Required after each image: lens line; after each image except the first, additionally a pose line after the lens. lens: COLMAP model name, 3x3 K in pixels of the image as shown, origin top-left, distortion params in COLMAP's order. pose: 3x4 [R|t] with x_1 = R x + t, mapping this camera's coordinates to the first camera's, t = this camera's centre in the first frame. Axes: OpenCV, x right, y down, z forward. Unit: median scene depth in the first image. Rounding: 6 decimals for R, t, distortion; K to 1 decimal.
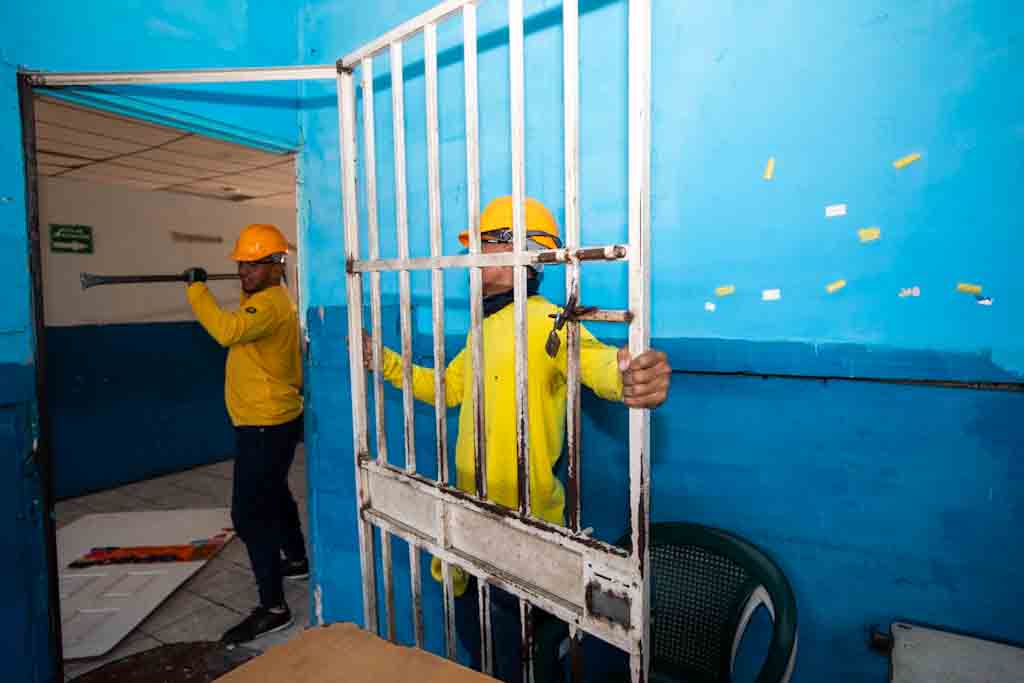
lens RADIAL K [[619.6, 0, 509.4], [0, 619.6, 345.1], [0, 0, 1]] dist [0.023905, -0.000621]
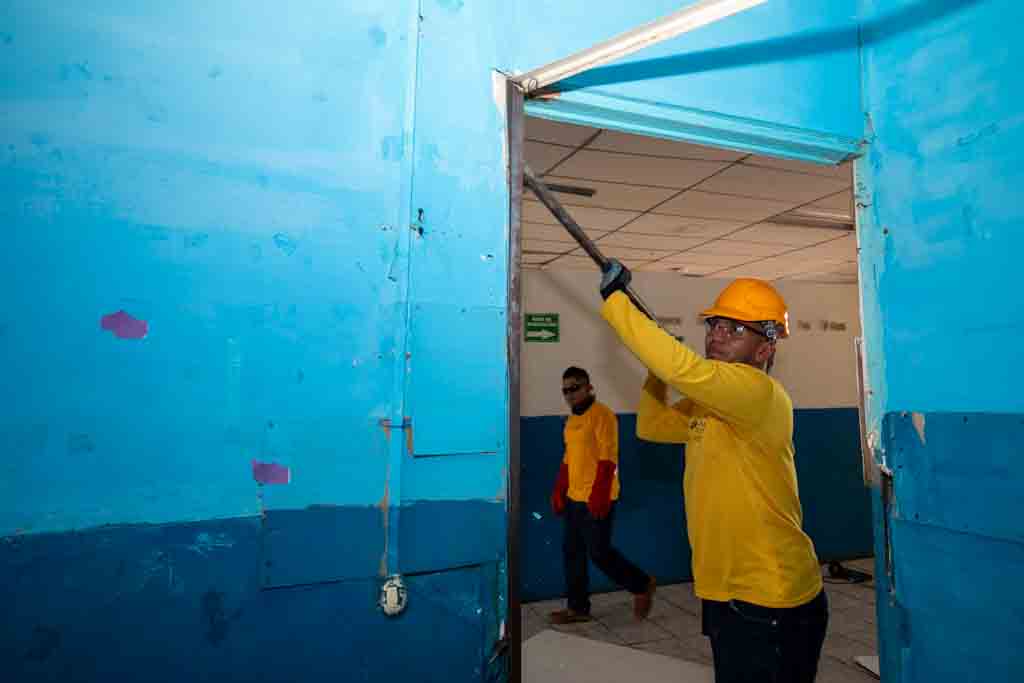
lens RADIAL K [[640.5, 0, 512.0], [0, 640.5, 341.5], [0, 0, 1]] dist [0.020480, 0.002120]
pose [[0.801339, -0.039775, -0.596887, -0.239753], [-0.043236, 0.991327, -0.124105, -0.036297], [0.596647, 0.125258, 0.792669, 0.313931]]
